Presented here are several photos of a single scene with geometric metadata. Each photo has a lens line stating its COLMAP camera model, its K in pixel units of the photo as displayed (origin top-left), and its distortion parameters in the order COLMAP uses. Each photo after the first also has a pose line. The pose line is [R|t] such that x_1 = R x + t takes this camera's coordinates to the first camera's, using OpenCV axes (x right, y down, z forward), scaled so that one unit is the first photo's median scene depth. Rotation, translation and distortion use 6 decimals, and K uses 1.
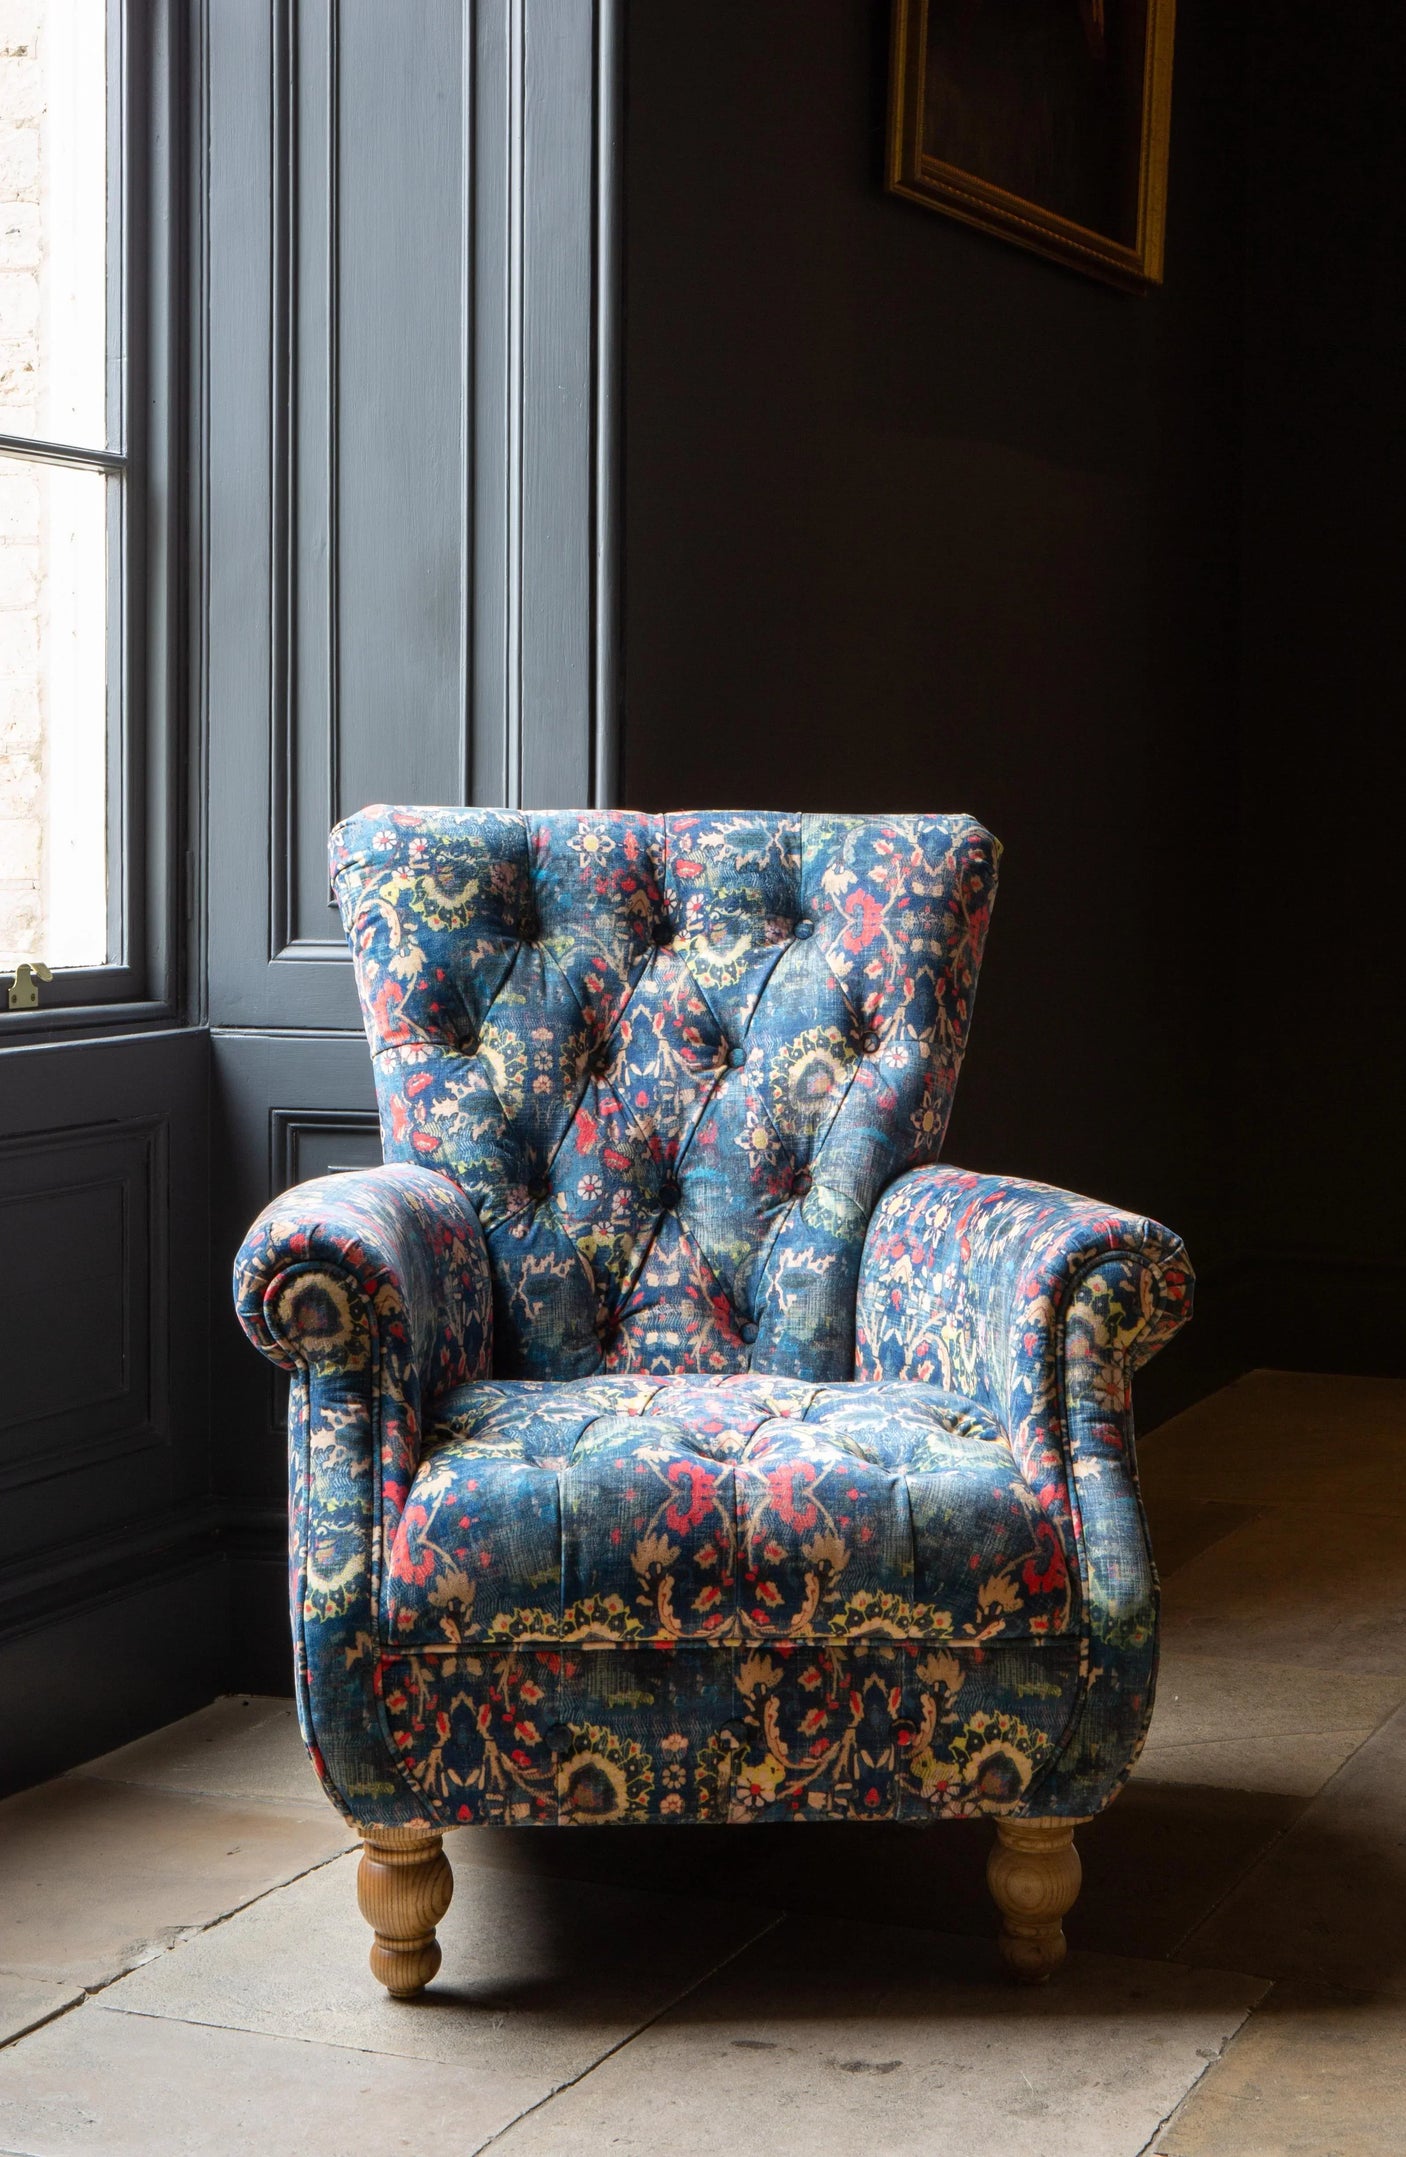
lens RADIAL K [[3602.4, 0, 801.8], [0, 3602.4, 891.6], [0, 0, 1]] dist [0.012059, -0.018531]
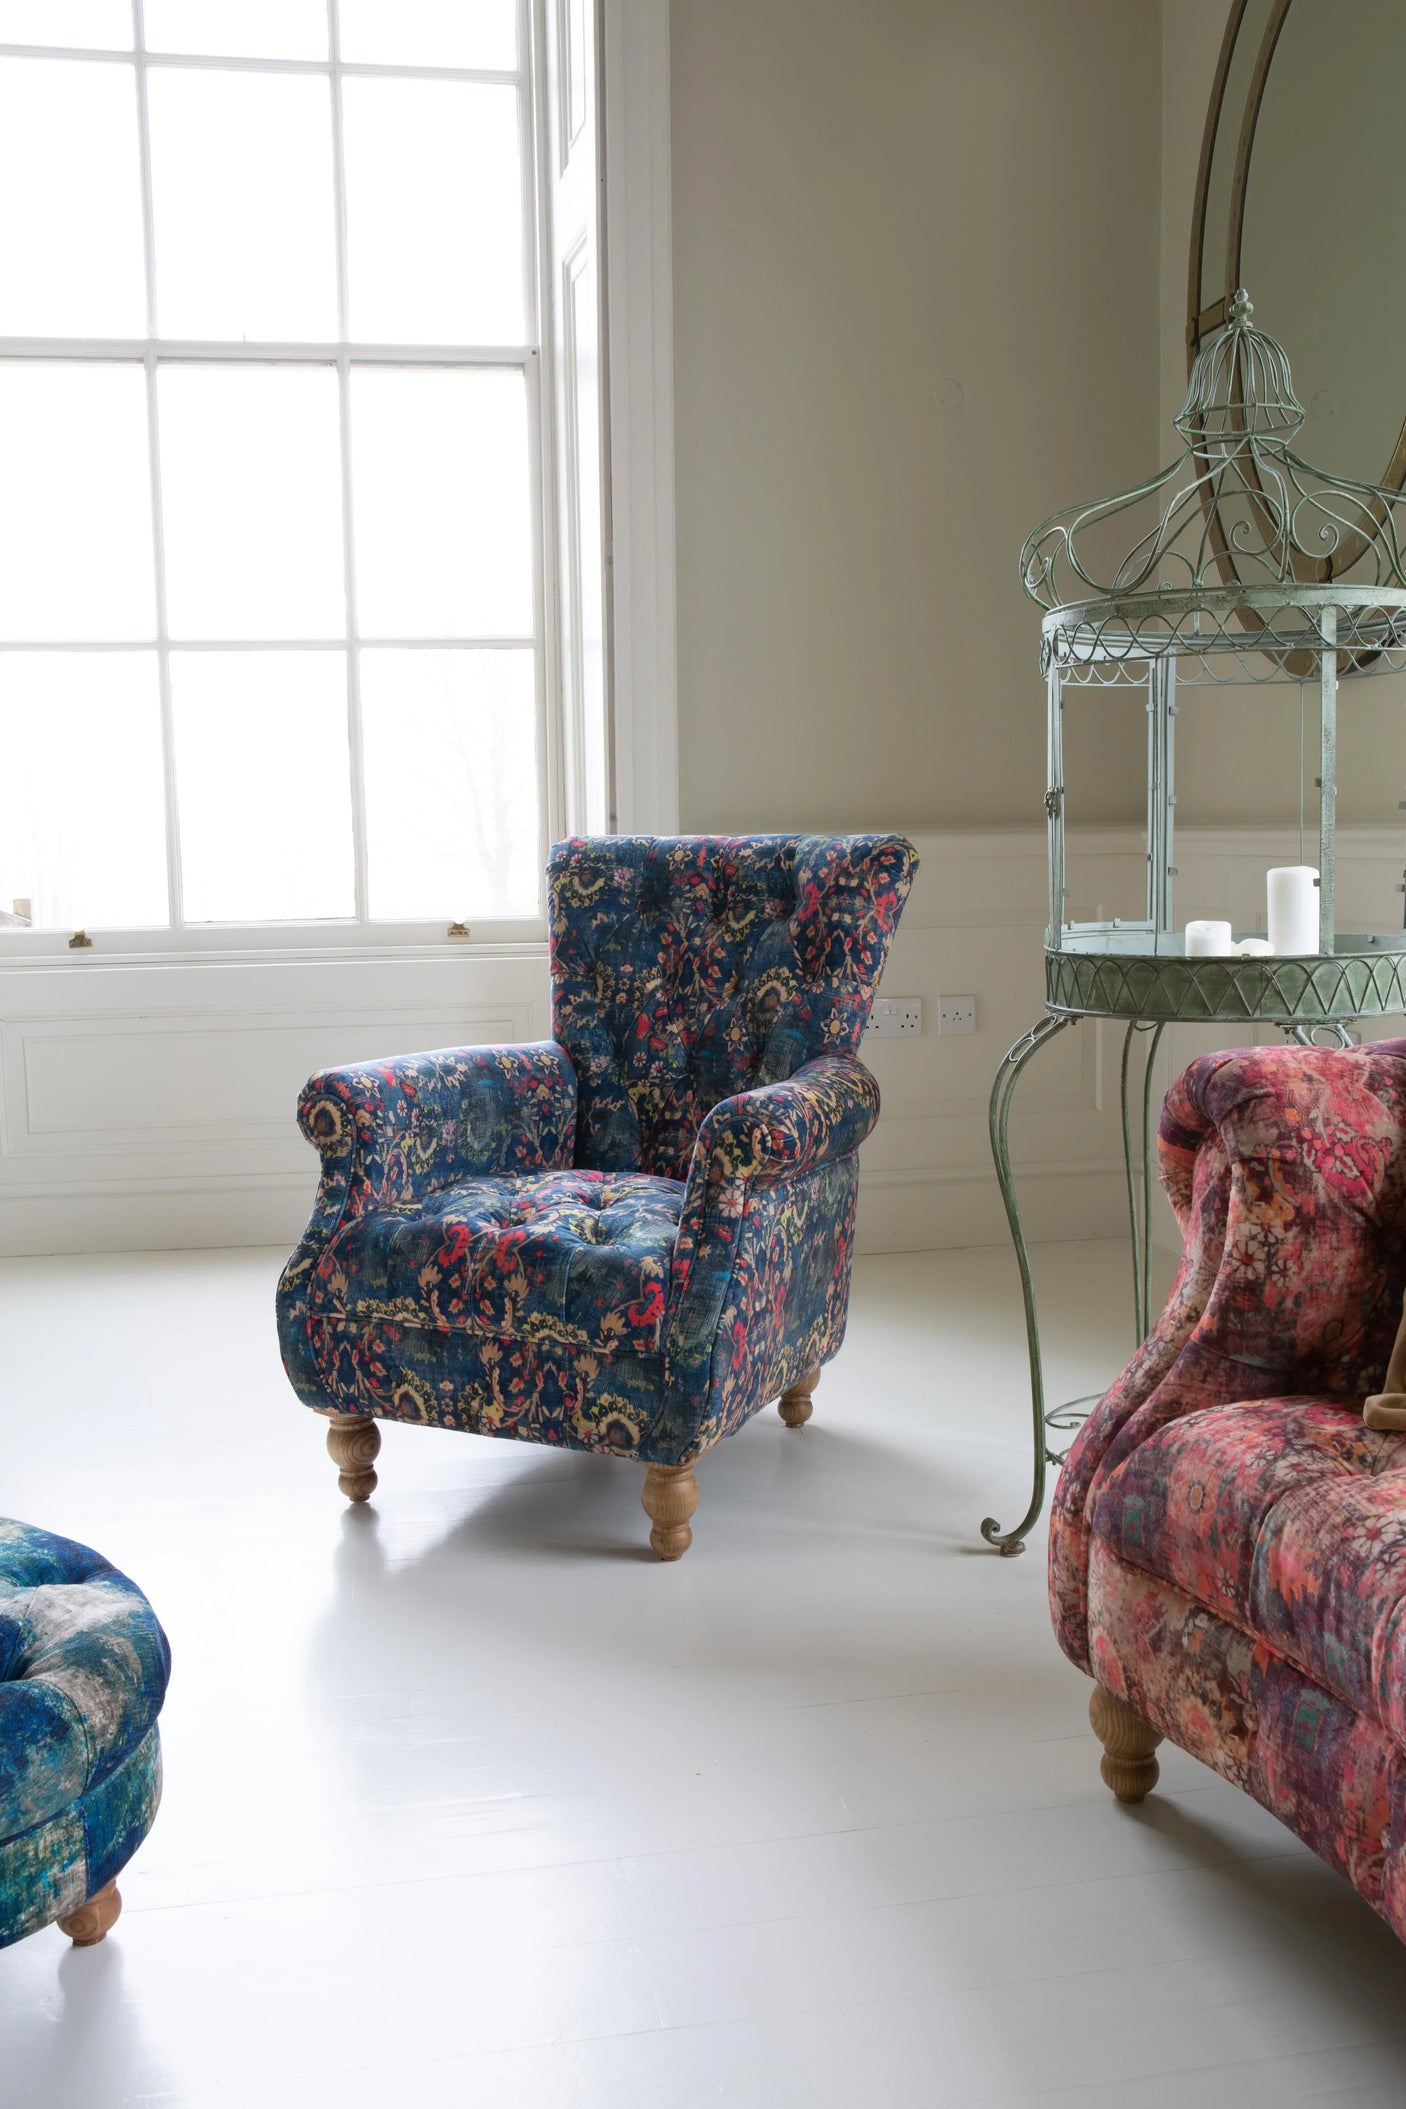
lens RADIAL K [[1867.3, 0, 723.1], [0, 1867.3, 1053.9], [0, 0, 1]] dist [-0.103027, 0.153151]
pose [[0.851554, 0.041945, -0.522586, 0.511766], [0.005349, 0.996047, 0.088662, 0.002121], [0.524240, -0.078296, 0.847964, 0.323680]]
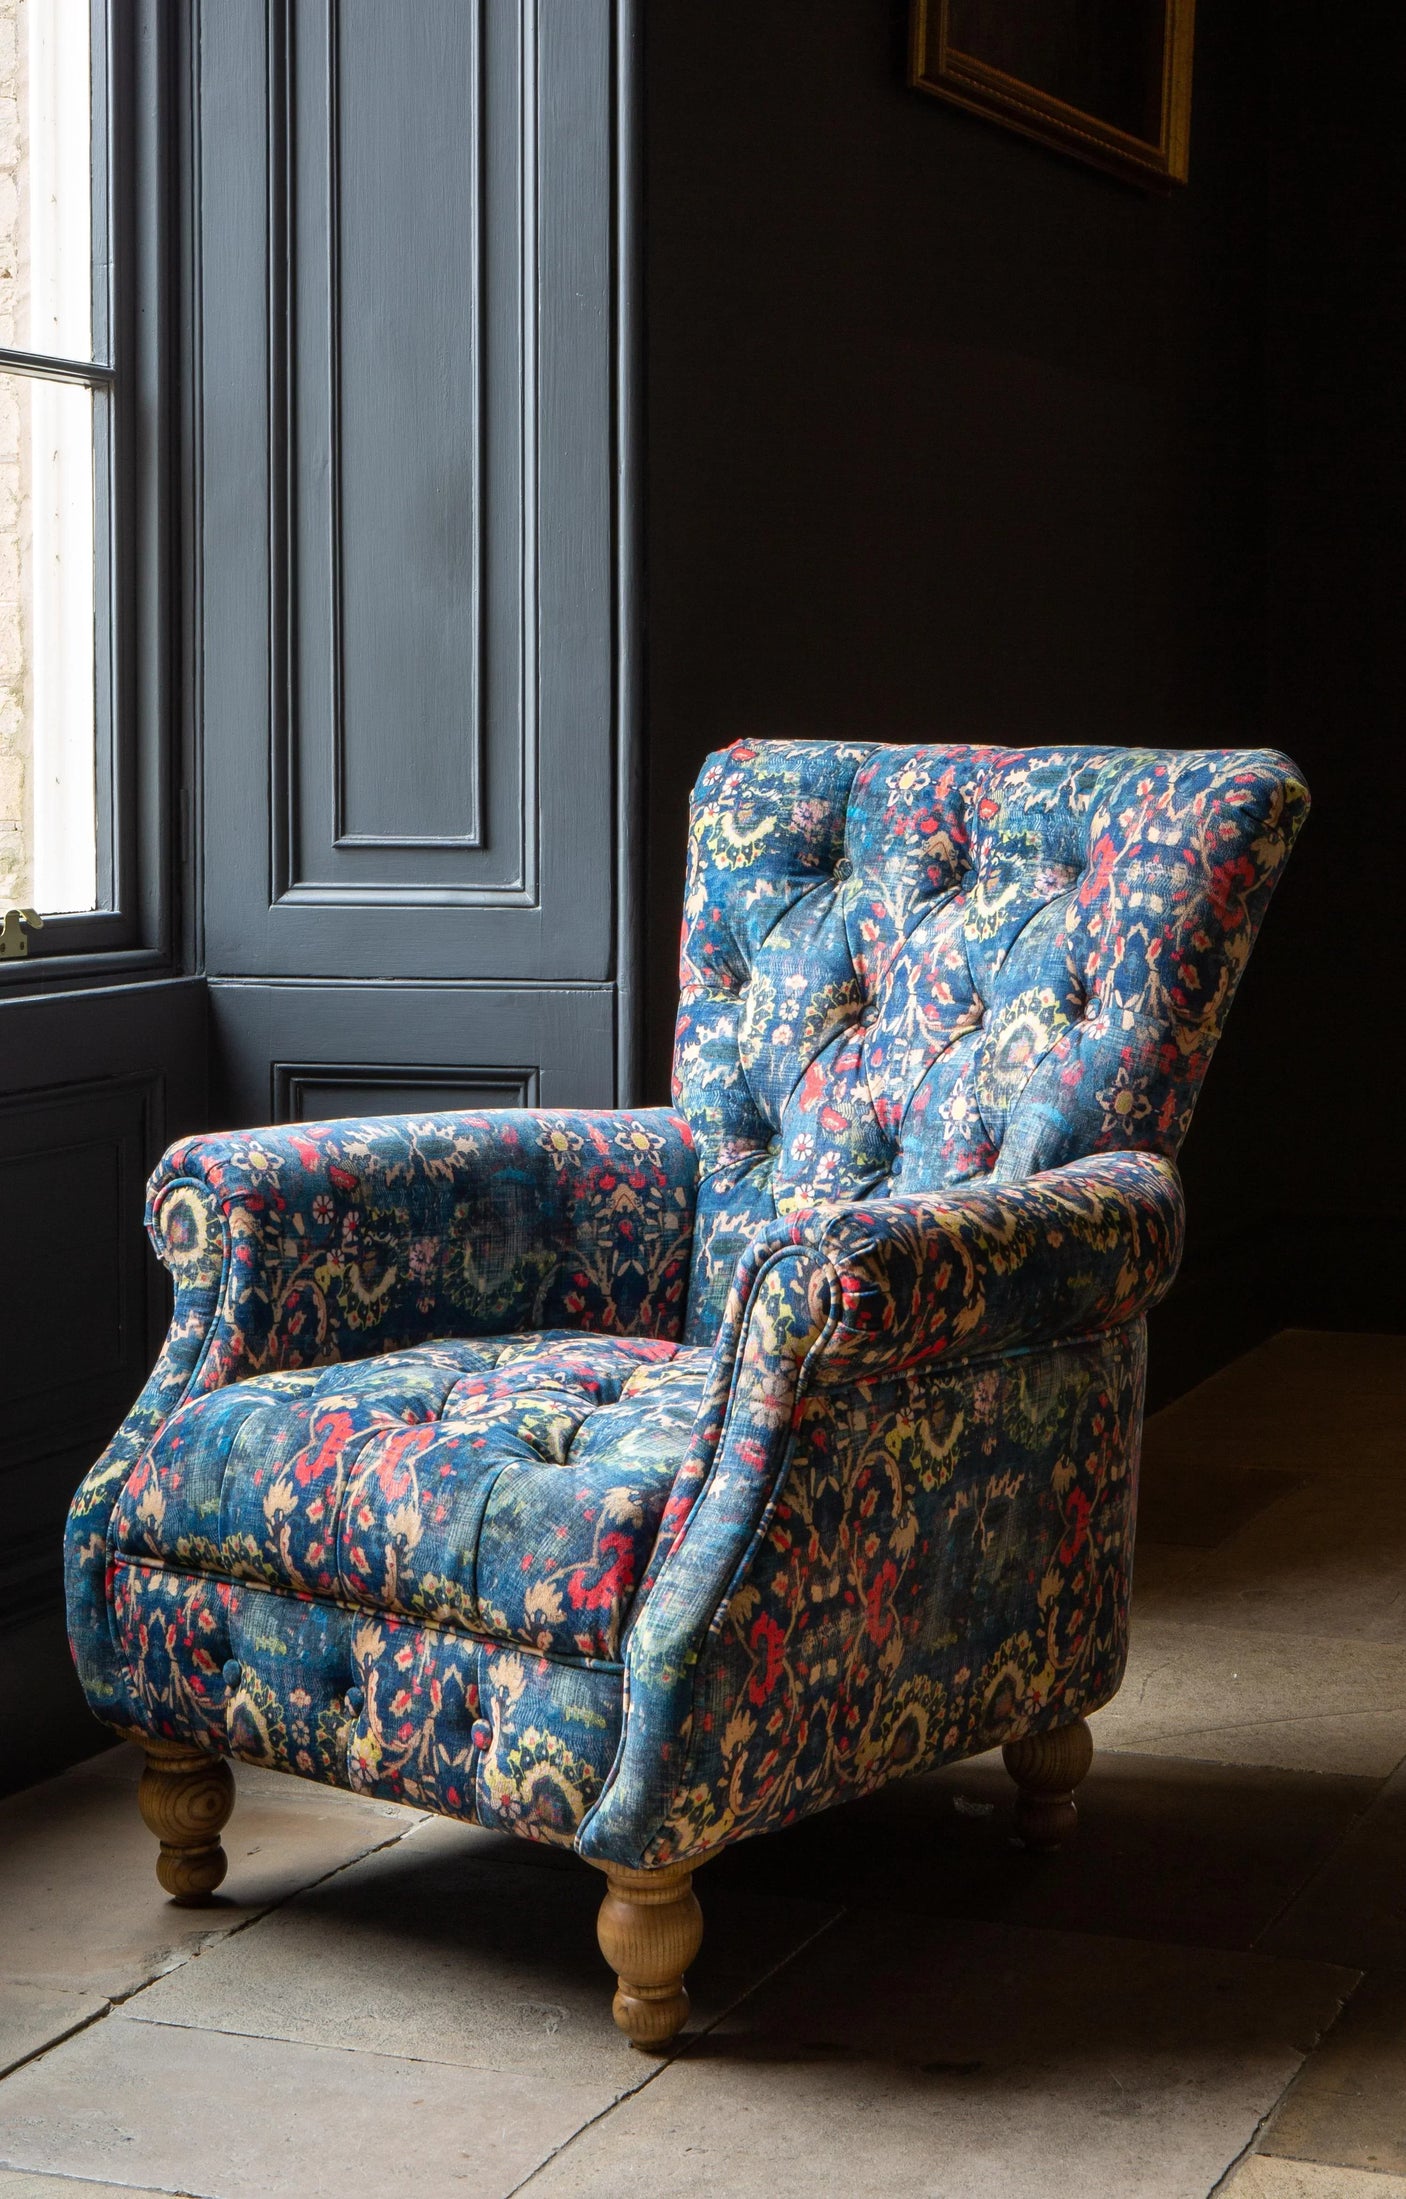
lens RADIAL K [[3813.5, 0, 816.5], [0, 3813.5, 866.6], [0, 0, 1]] dist [0.011048, 0.071421]
pose [[0.695521, 0.023464, -0.718122, 0.769654], [-0.020319, 0.999709, 0.012985, -0.004222], [0.718218, 0.005560, 0.695796, 0.369218]]
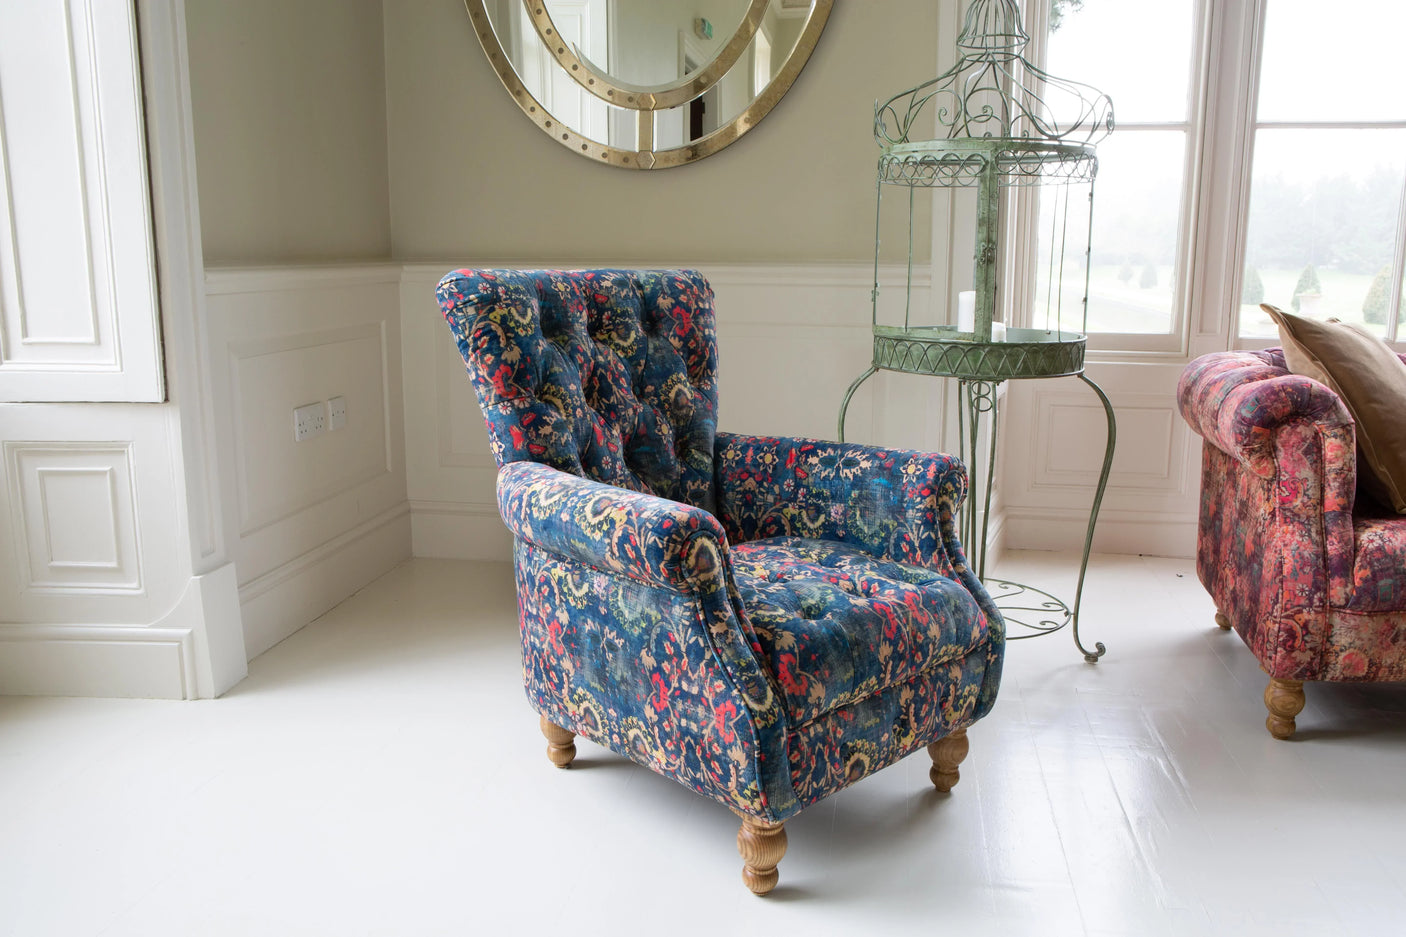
lens RADIAL K [[1138.0, 0, 706.8], [0, 1138.0, 465.9], [0, 0, 1]] dist [-0.095295, 0.105270]
pose [[0.779509, -0.116853, 0.615395, -0.472947], [0.017821, 0.986185, 0.164685, -0.021447], [-0.626137, -0.117406, 0.770823, 0.568894]]
